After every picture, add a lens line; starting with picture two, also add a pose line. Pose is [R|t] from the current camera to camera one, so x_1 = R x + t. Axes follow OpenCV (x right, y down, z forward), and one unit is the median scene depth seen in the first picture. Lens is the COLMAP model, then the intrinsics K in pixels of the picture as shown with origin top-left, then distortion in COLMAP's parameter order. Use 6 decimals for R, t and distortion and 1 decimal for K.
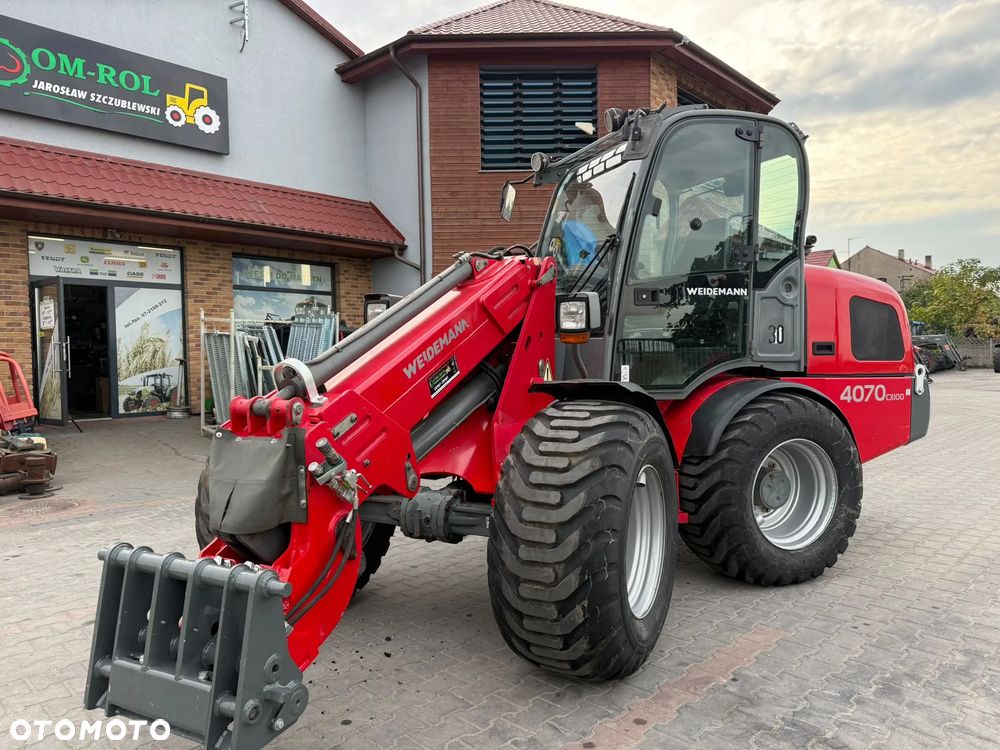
lens RADIAL K [[708.6, 0, 504.1], [0, 708.6, 381.0], [0, 0, 1]] dist [0.024115, -0.034425]
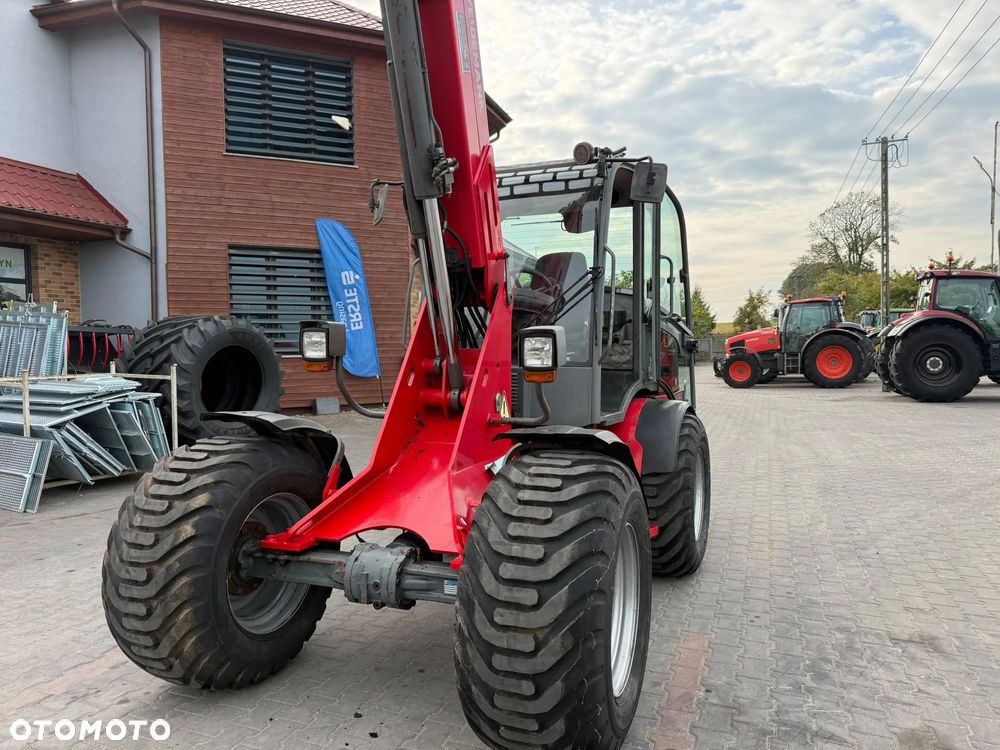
lens RADIAL K [[708.6, 0, 503.6], [0, 708.6, 376.8], [0, 0, 1]] dist [0.024115, -0.034425]
pose [[0.911607, -0.013341, 0.410847, -0.109048], [0.010335, 0.999901, 0.009537, -0.021516], [-0.410933, -0.004448, 0.911655, 0.033032]]
